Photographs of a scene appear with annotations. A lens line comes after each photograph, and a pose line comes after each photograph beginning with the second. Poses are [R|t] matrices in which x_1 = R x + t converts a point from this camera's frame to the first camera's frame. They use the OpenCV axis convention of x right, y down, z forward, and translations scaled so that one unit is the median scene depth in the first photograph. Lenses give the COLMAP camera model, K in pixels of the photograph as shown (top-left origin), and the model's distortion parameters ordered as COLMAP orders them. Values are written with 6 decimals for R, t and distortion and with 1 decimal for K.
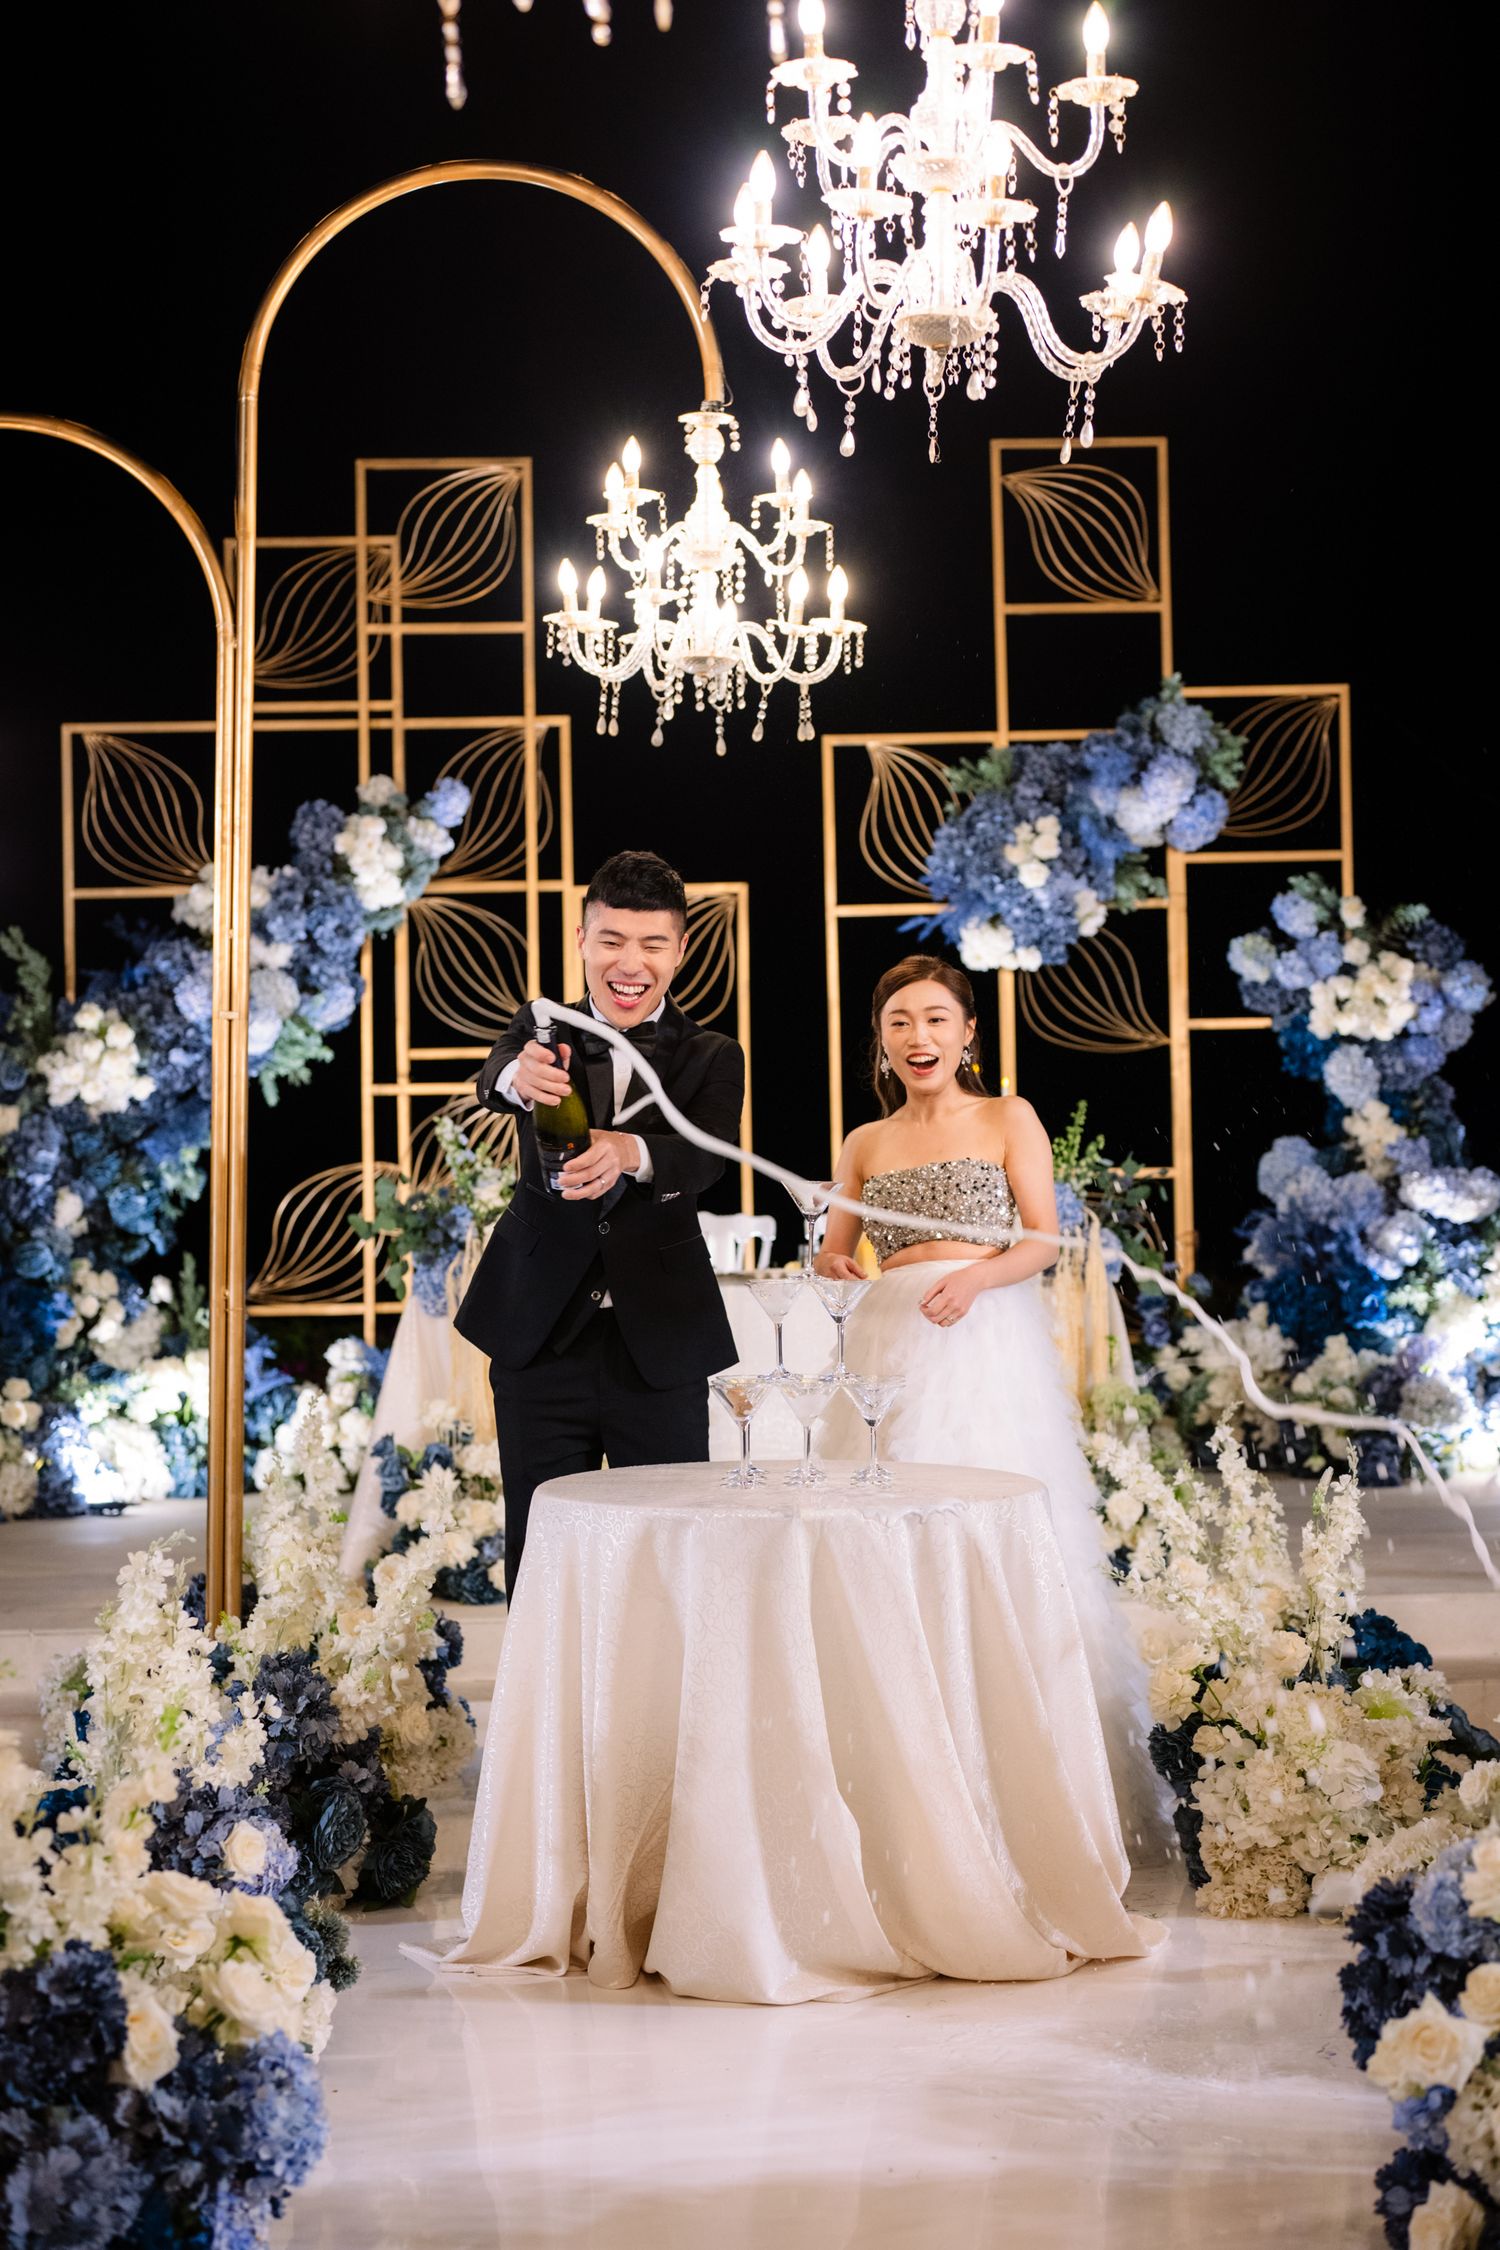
lens RADIAL K [[3336.3, 0, 750.0], [0, 3336.3, 1125.0], [0, 0, 1]] dist [-0.016050, -0.015059]
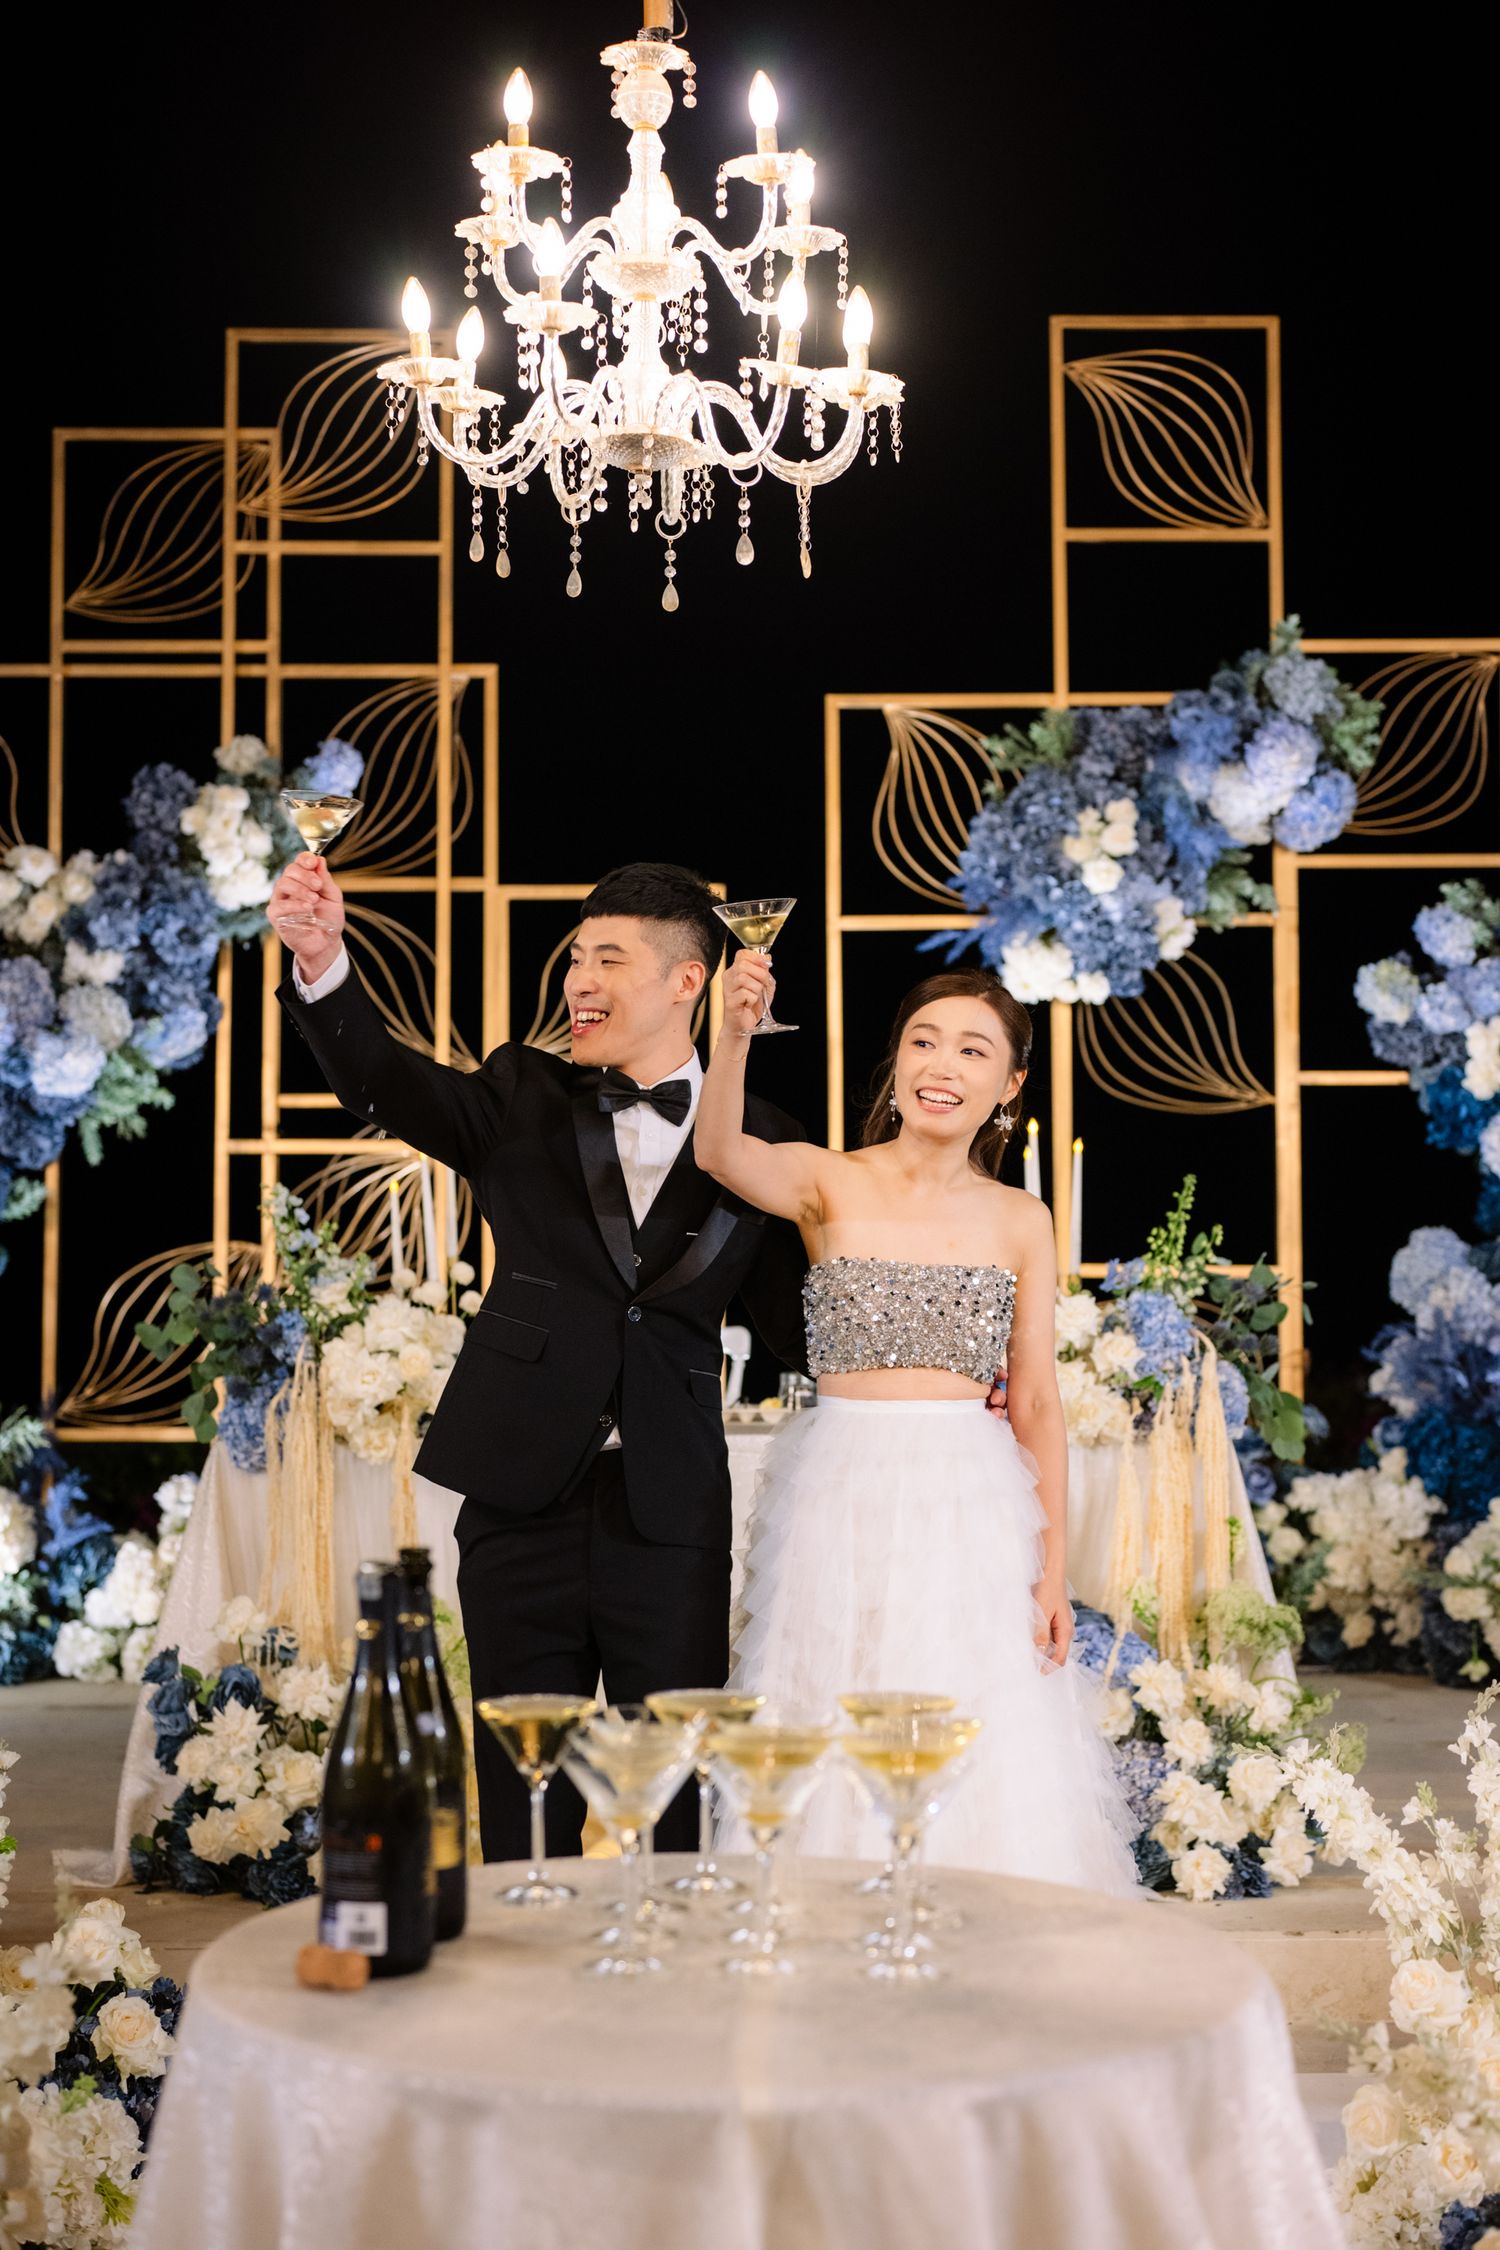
lens RADIAL K [[3147.9, 0, 719.0], [0, 3147.9, 1079.2], [0, 0, 1]] dist [0.016959, -0.003598]
pose [[0.999800, 0.016084, -0.011878, 0.007396], [-0.016518, 0.999167, -0.037326, -0.000877], [0.011267, 0.037515, 0.999233, 0.285800]]
